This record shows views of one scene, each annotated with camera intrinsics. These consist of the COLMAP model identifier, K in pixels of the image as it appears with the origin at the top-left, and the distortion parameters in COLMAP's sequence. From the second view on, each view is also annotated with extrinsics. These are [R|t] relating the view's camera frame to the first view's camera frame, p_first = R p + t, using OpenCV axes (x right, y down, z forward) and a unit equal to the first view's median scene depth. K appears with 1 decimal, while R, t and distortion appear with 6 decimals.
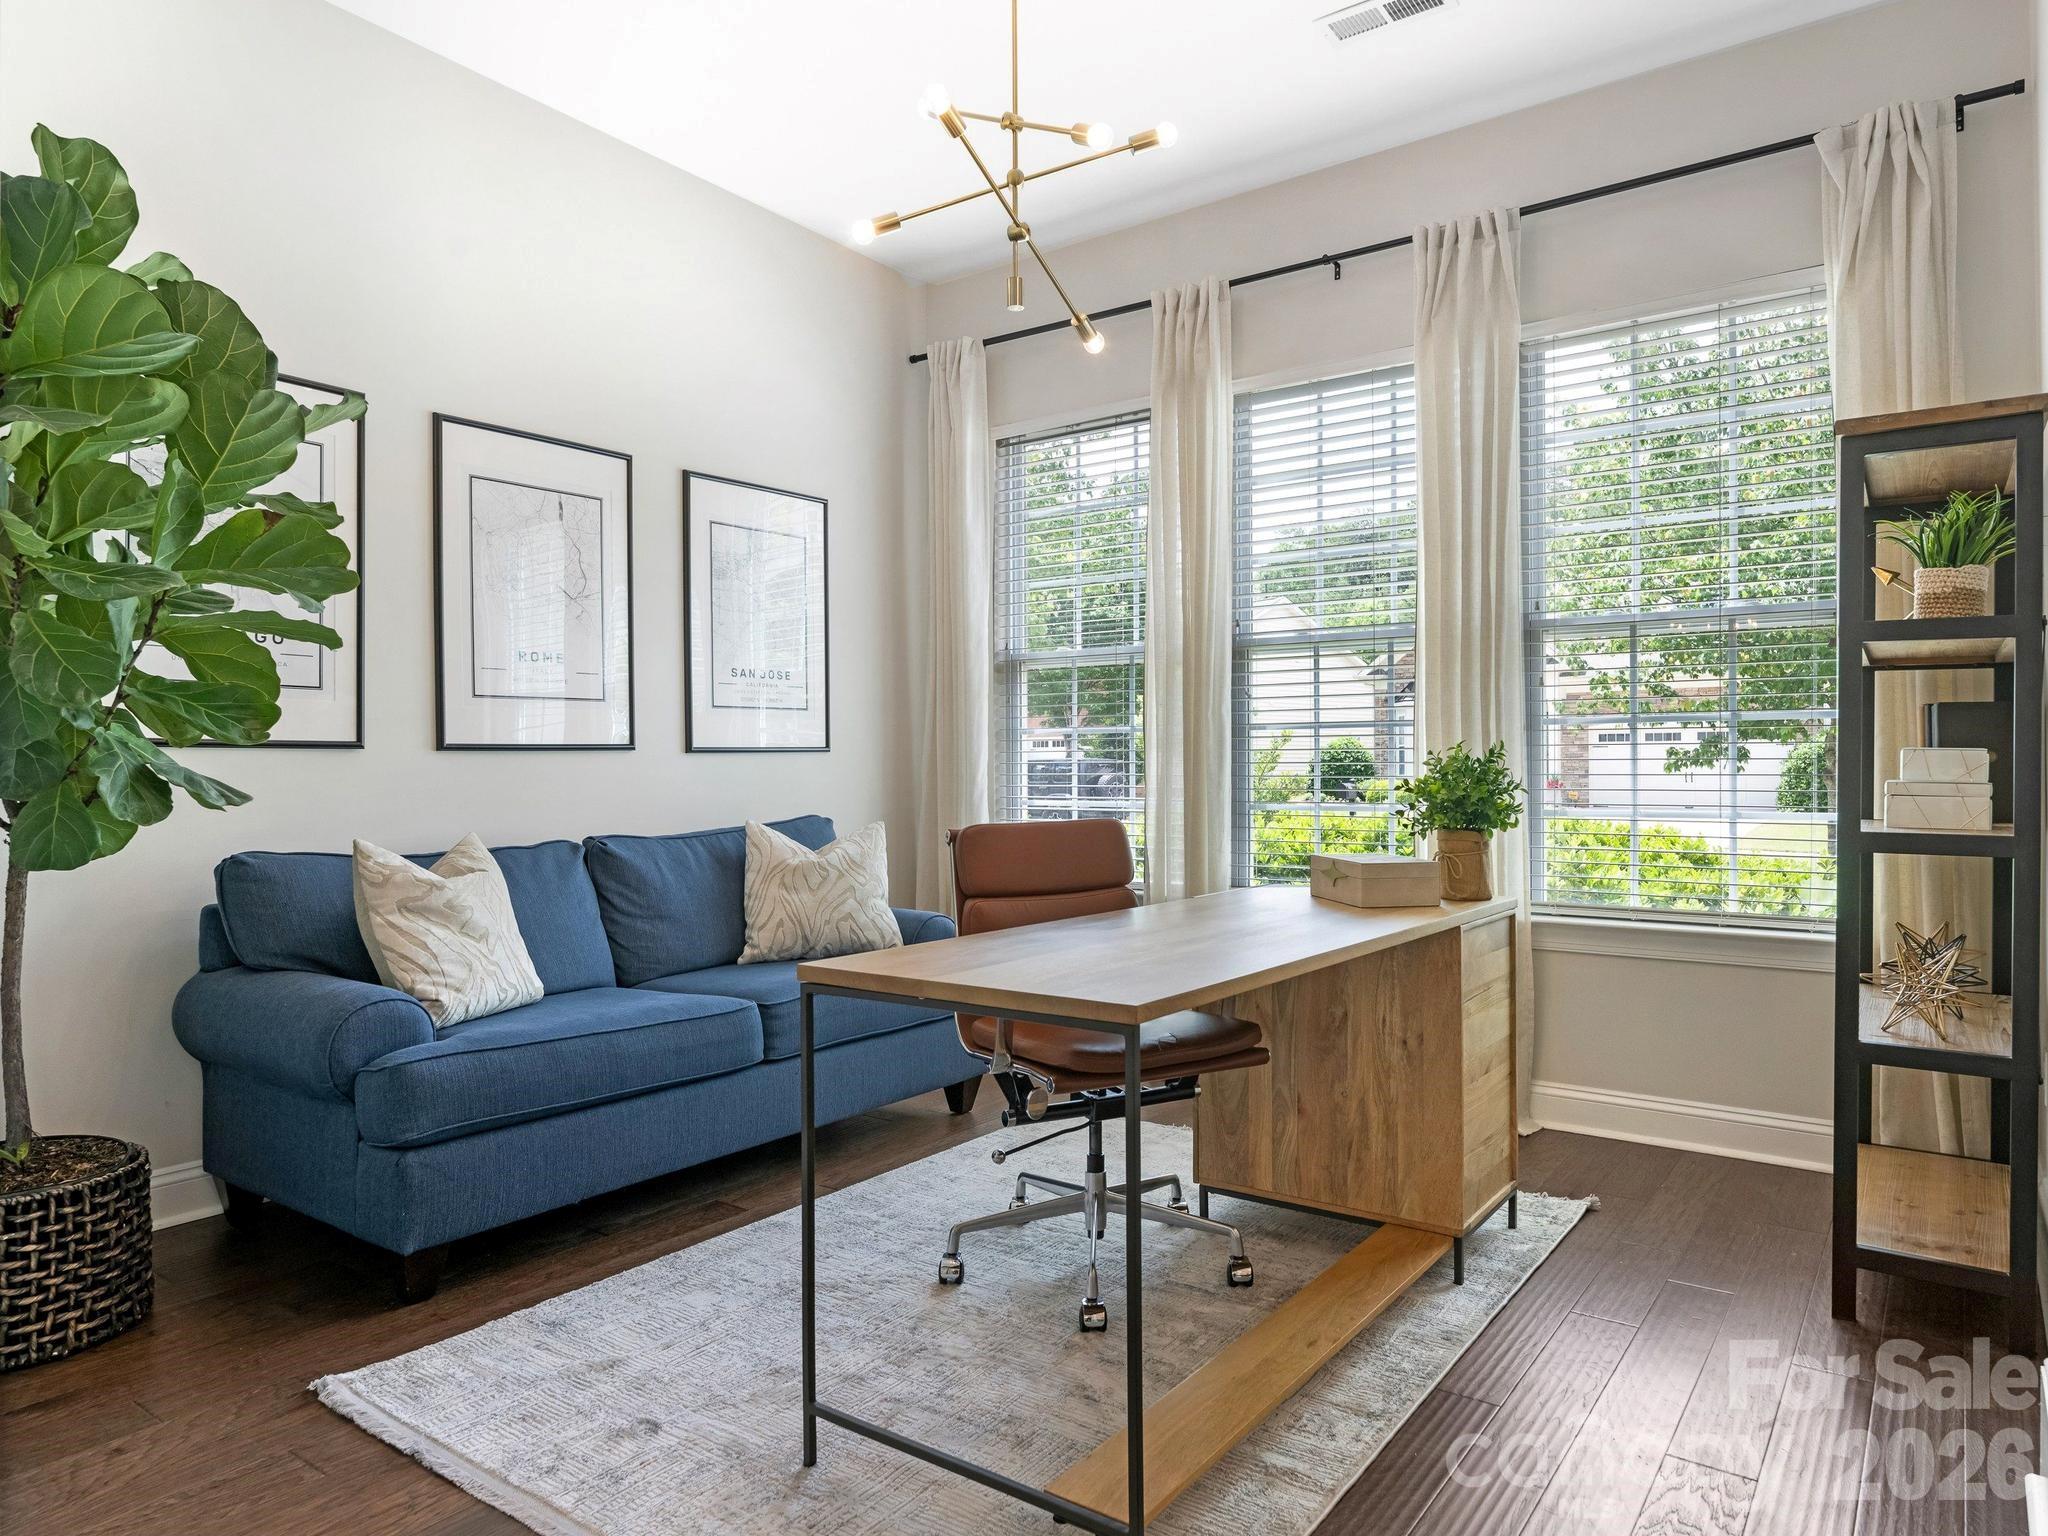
lens RADIAL K [[1292.2, 0, 1024.8], [0, 1292.2, 765.2], [0, 0, 1]] dist [-0.005890, 0.002969]
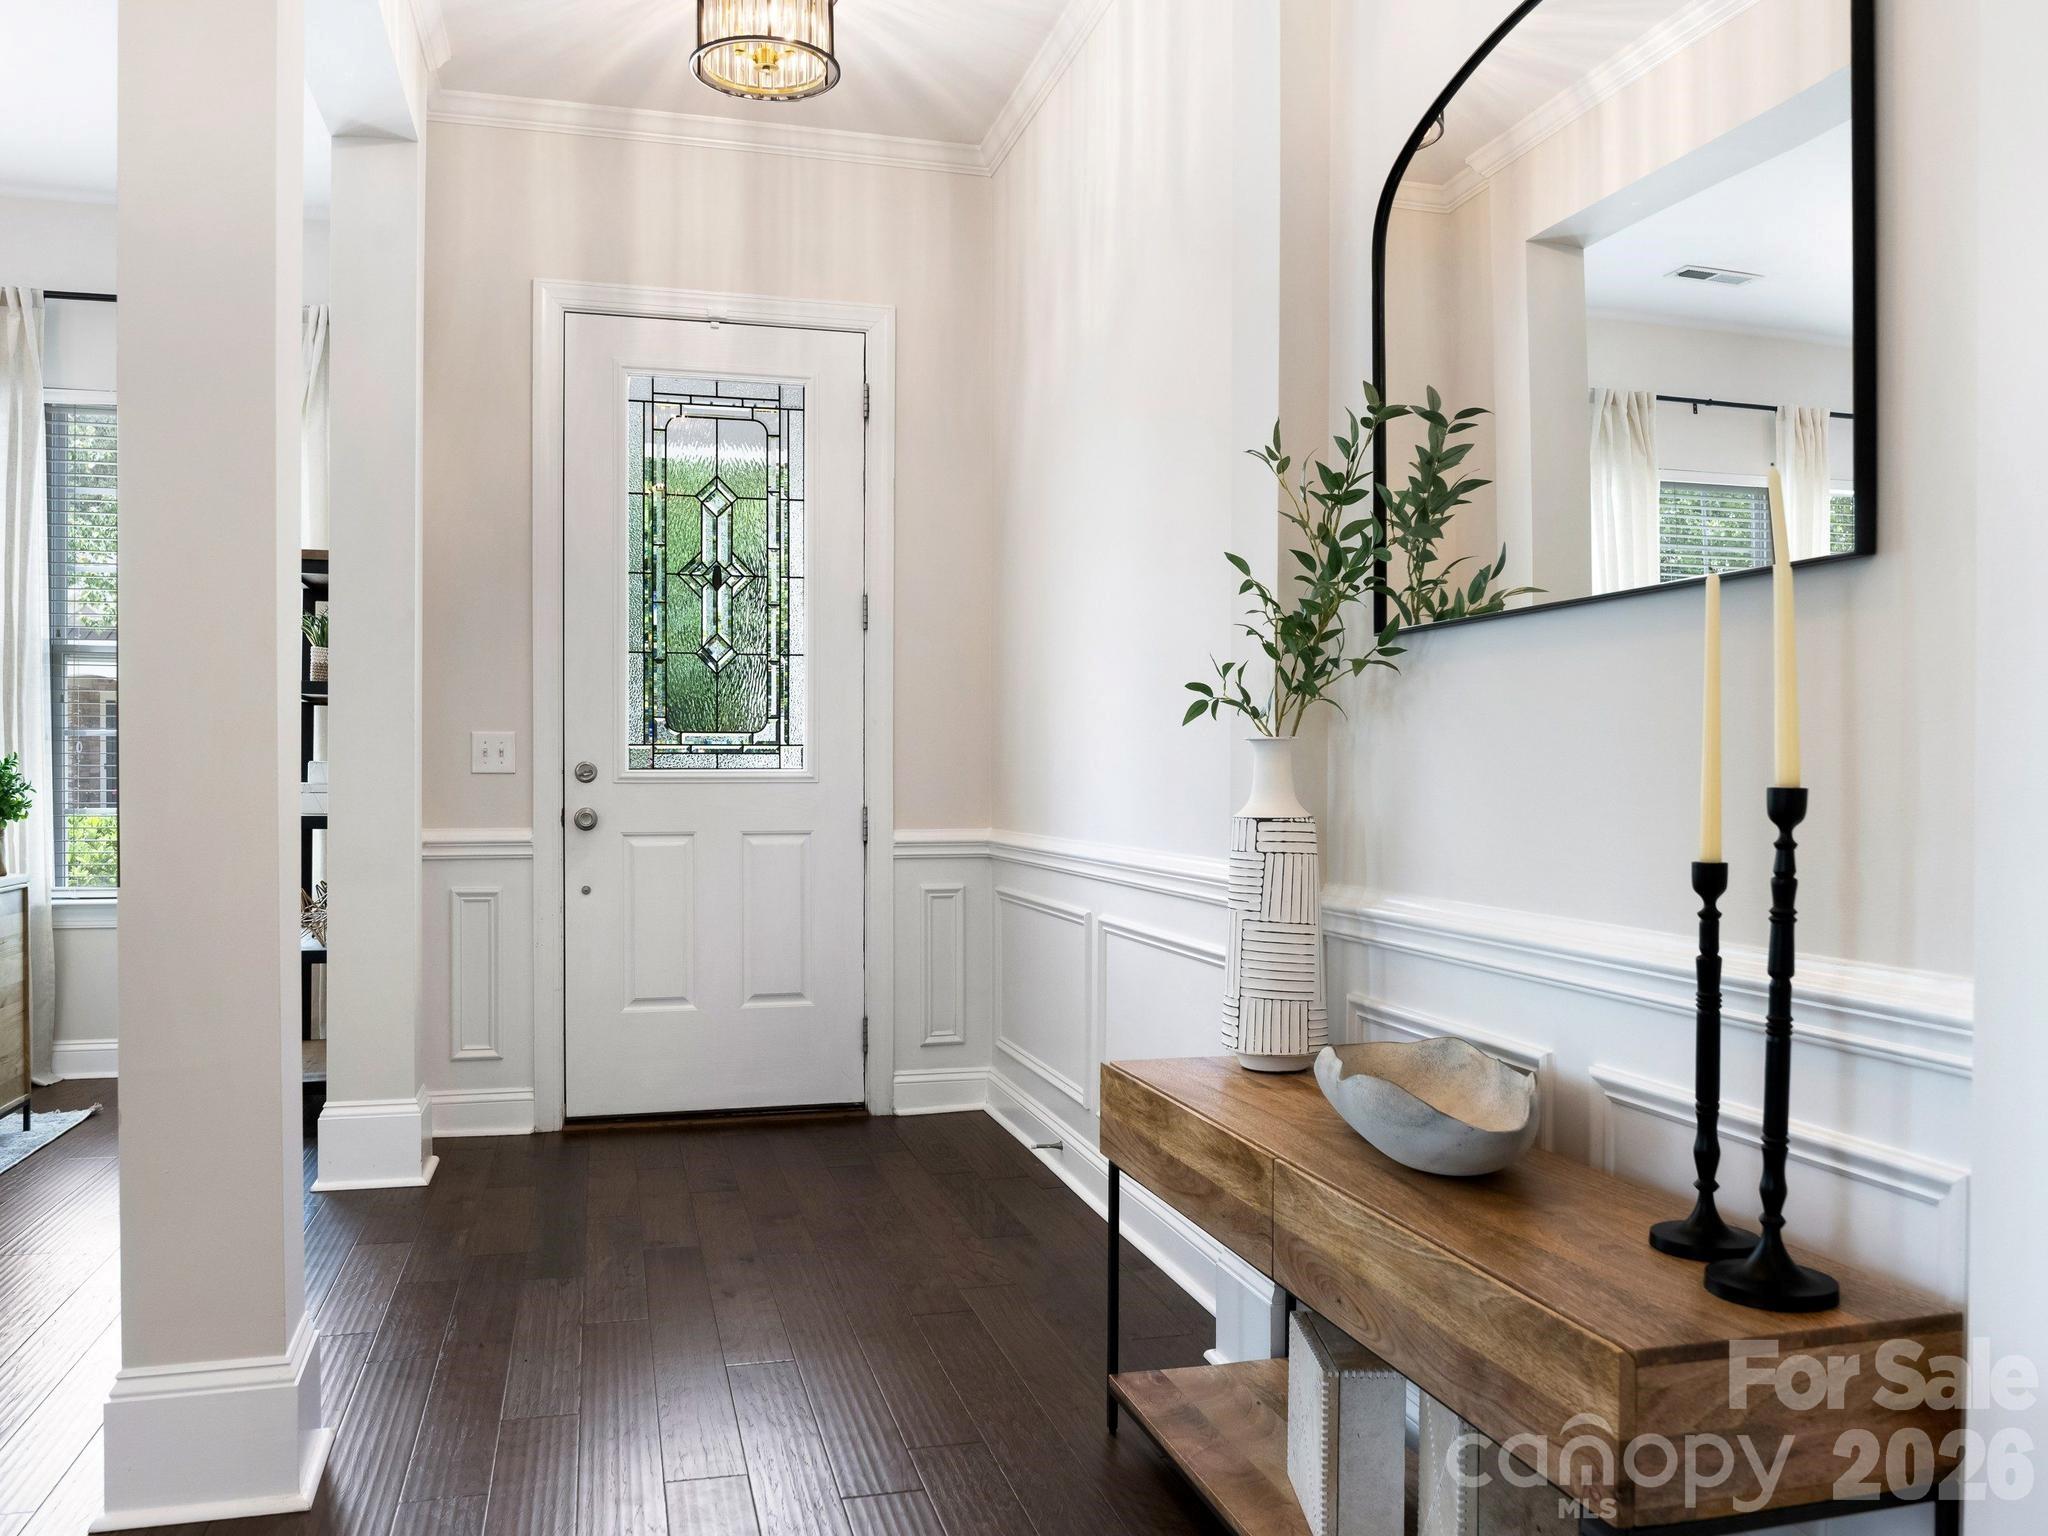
lens RADIAL K [[1530.1, 0, 1022.4], [0, 1530.1, 767.5], [0, 0, 1]] dist [-0.024891, 0.003537]
pose [[0.607956, -0.000348, 0.793971, -0.213256], [0.000871, 1.000000, -0.000228, -0.002359], [-0.793971, 0.000830, 0.607956, -0.696694]]
